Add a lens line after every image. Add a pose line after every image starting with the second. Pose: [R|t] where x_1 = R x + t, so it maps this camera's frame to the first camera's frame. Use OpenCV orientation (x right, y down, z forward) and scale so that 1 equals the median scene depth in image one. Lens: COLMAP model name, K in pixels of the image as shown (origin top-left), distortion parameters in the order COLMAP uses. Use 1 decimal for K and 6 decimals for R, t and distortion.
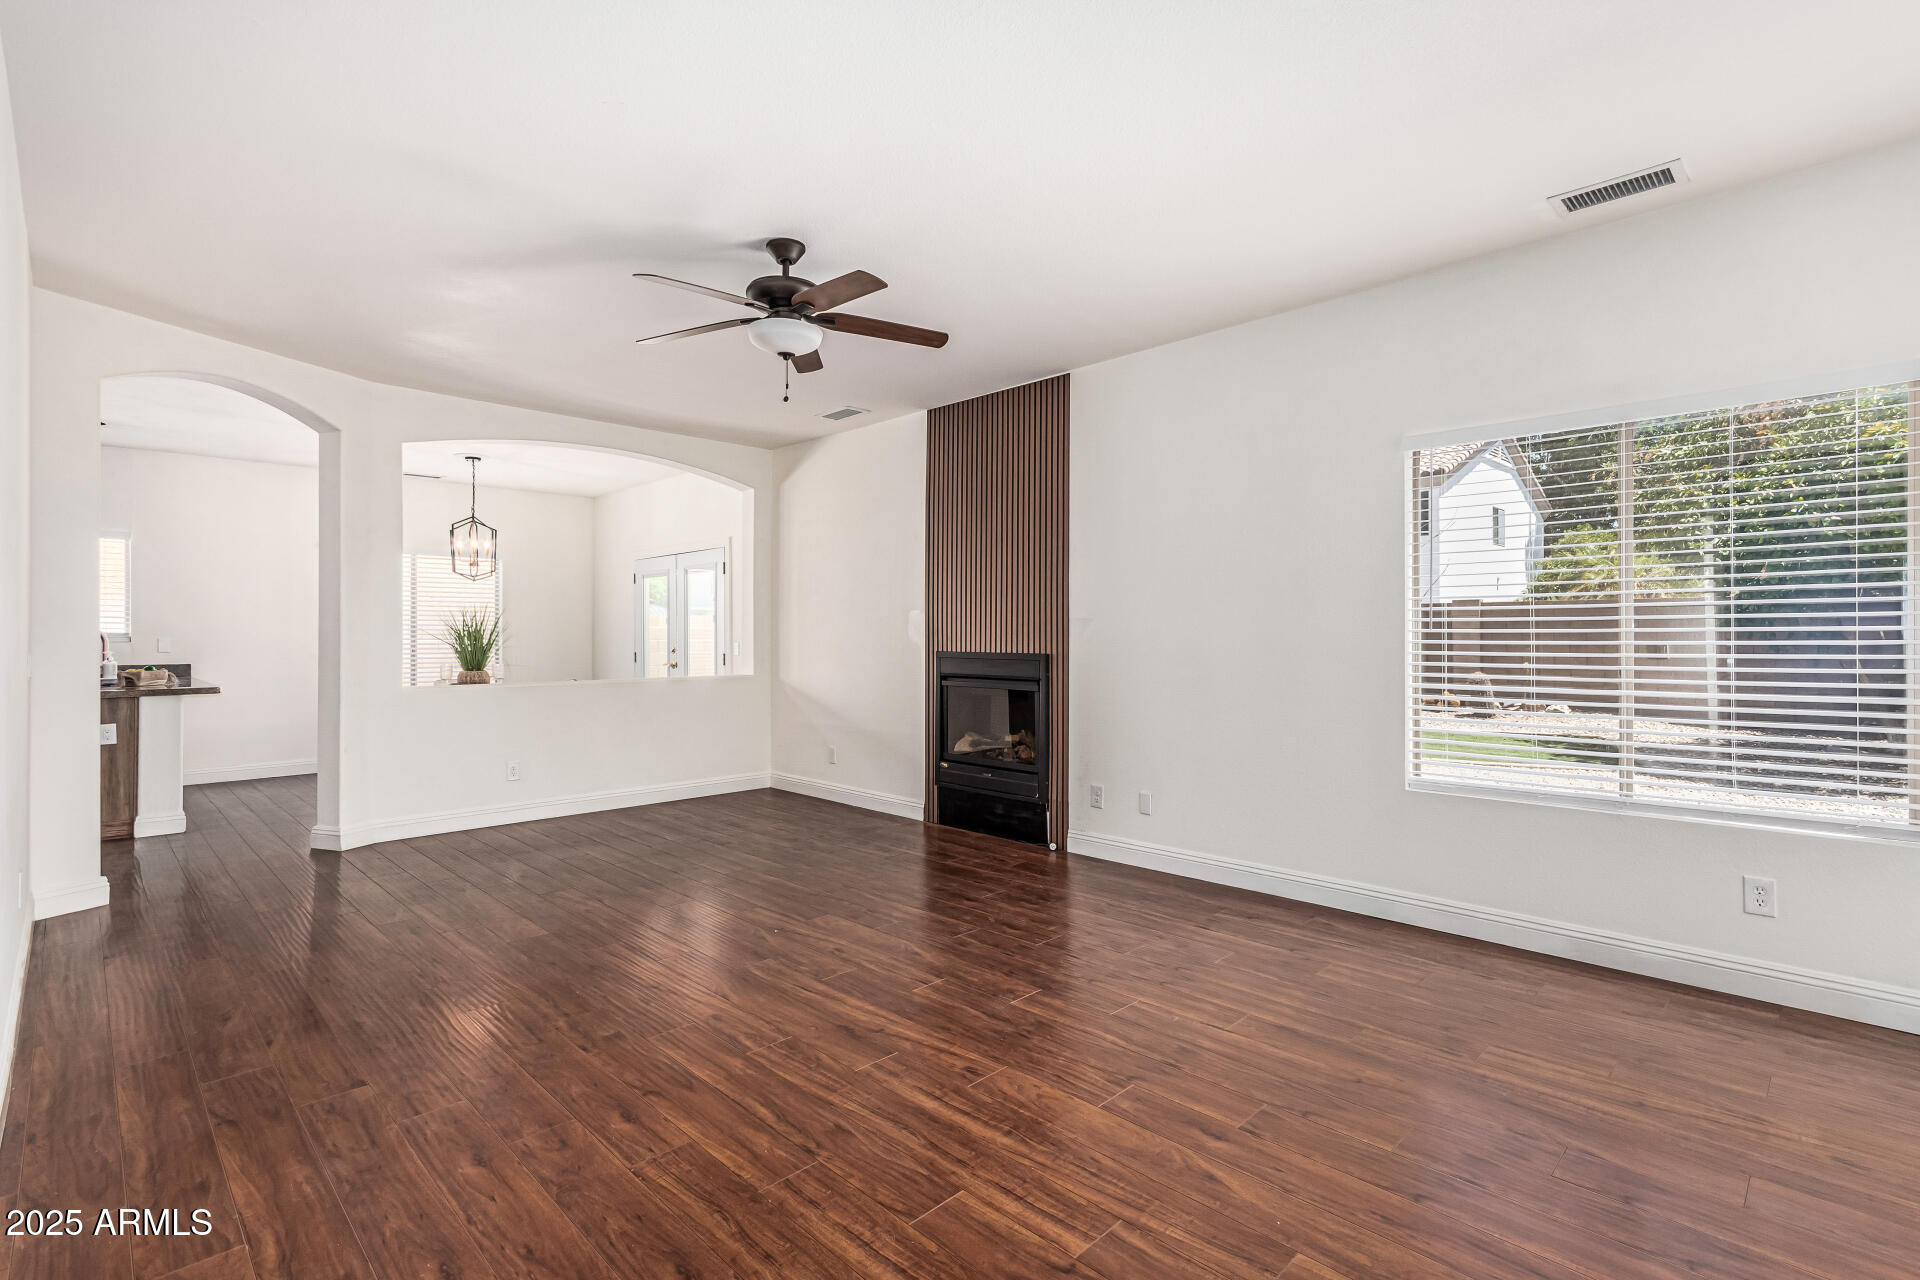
lens RADIAL K [[888.9, 0, 967.6], [0, 888.9, 631.8], [0, 0, 1]] dist [-0.002595, 0.000734]
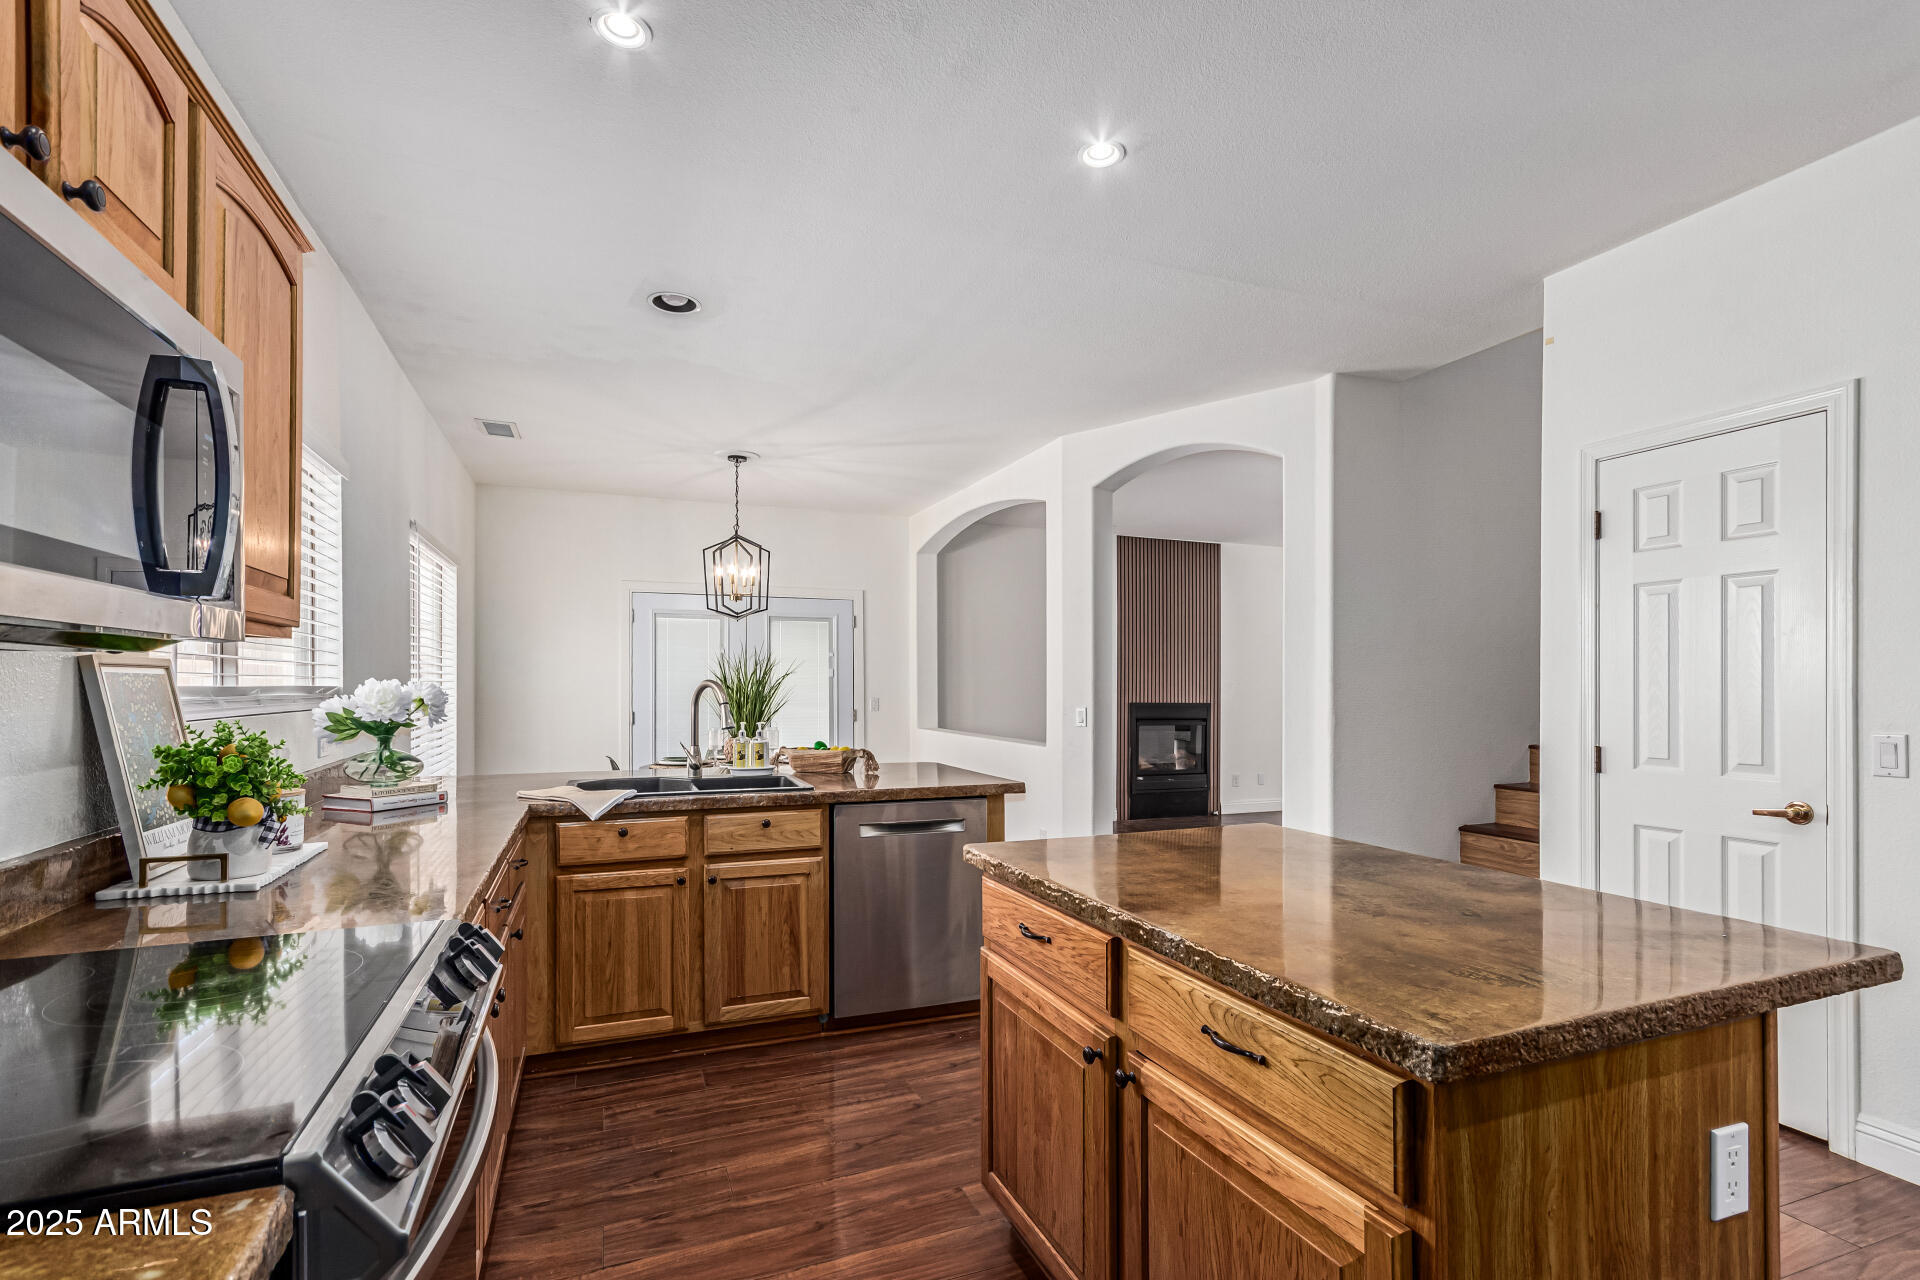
lens RADIAL K [[888.9, 0, 970.9], [0, 888.9, 682.5], [0, 0, 1]] dist [-0.002595, 0.000734]
pose [[0.399645, 0.006470, 0.916647, -1.727288], [-0.010374, 0.999943, -0.002536, -0.005875], [-0.916611, -0.008496, 0.399690, 0.761285]]
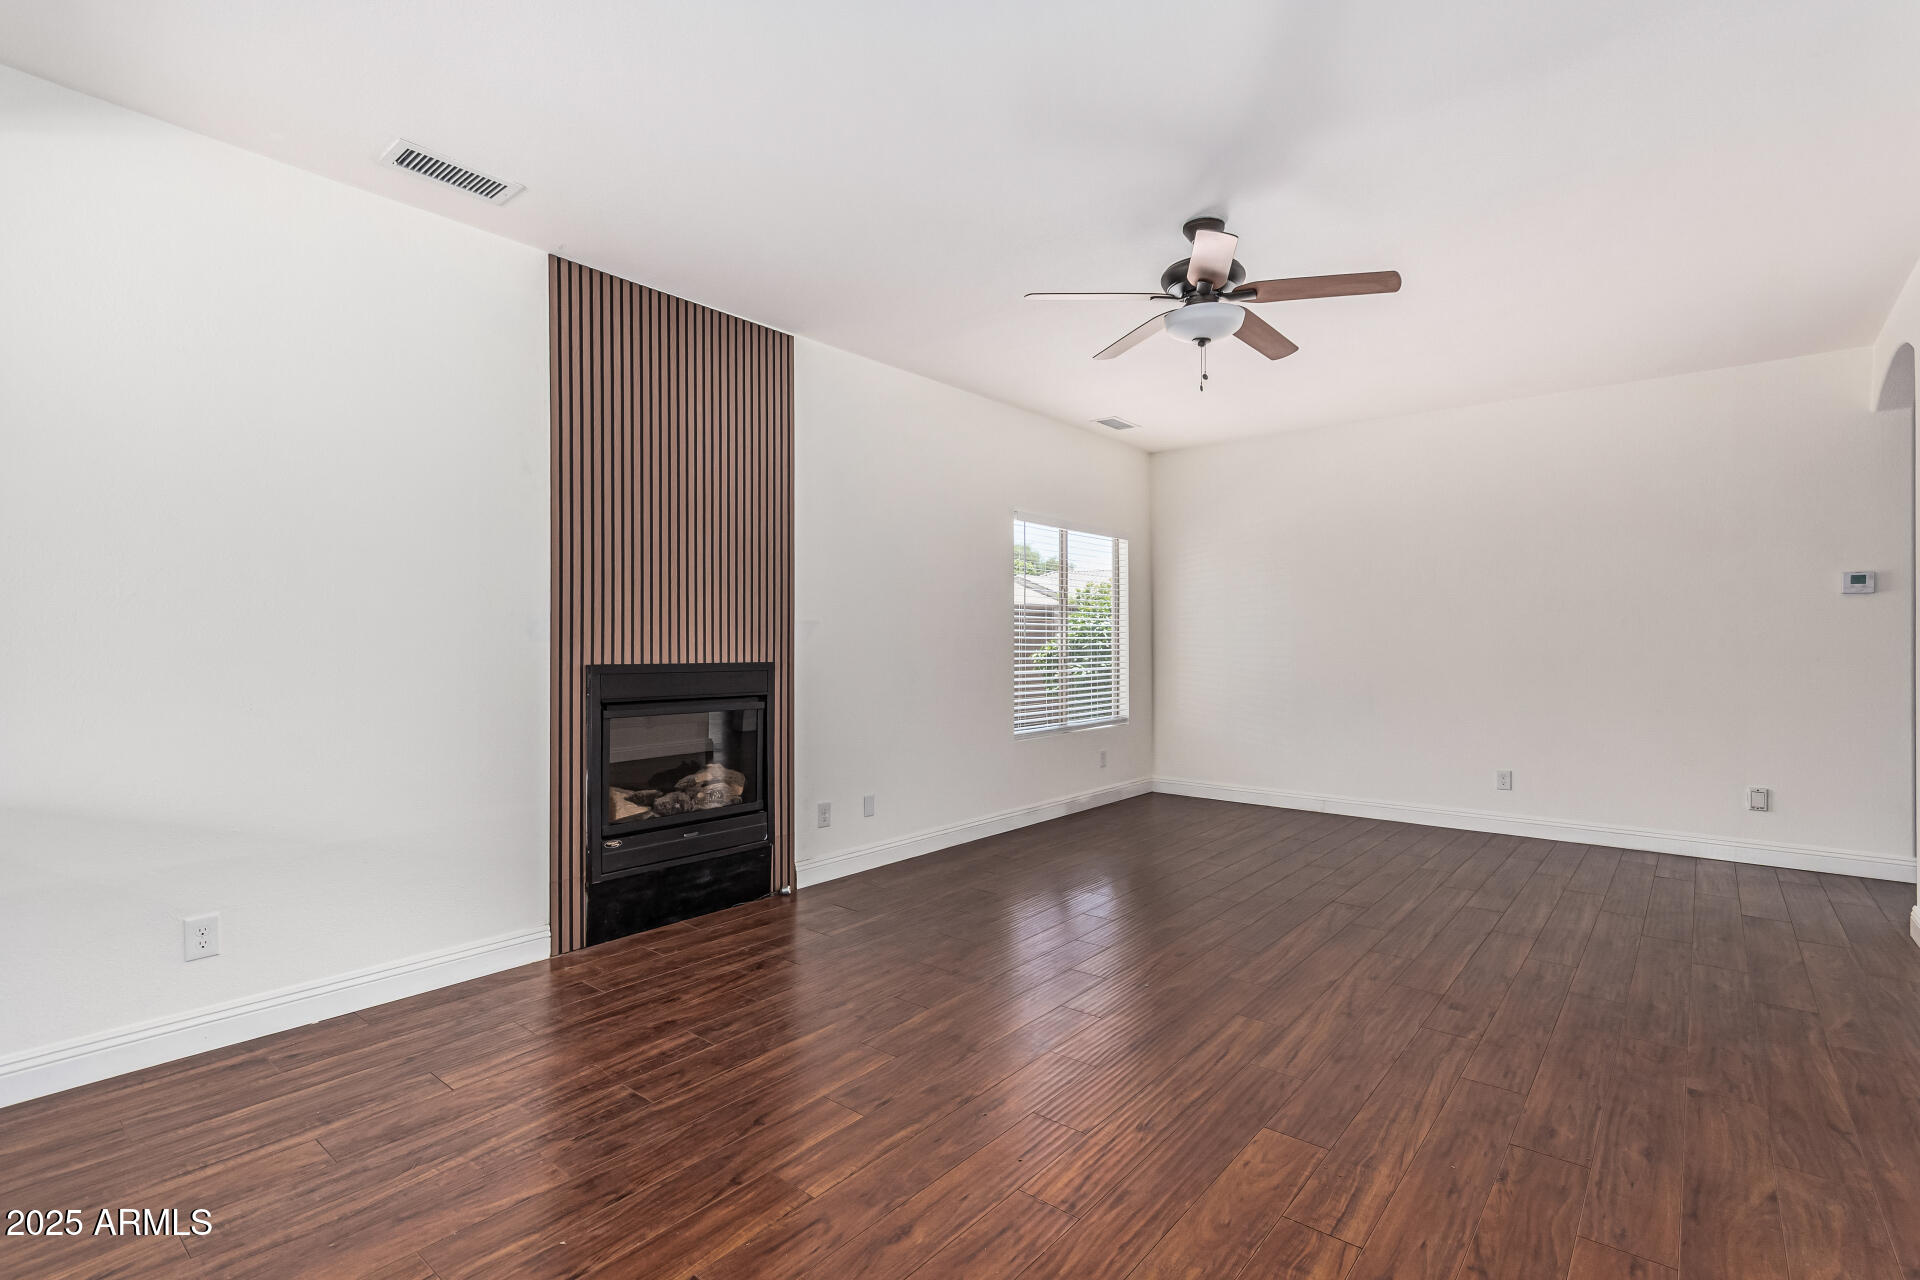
lens RADIAL K [[888.9, 0, 973.6], [0, 888.9, 642.4], [0, 0, 1]] dist [-0.002595, 0.000734]
pose [[-0.090808, -0.000156, 0.995868, -0.775193], [-0.003699, 0.999993, -0.000180, 0.006164], [-0.995862, -0.003700, -0.090808, 0.918694]]
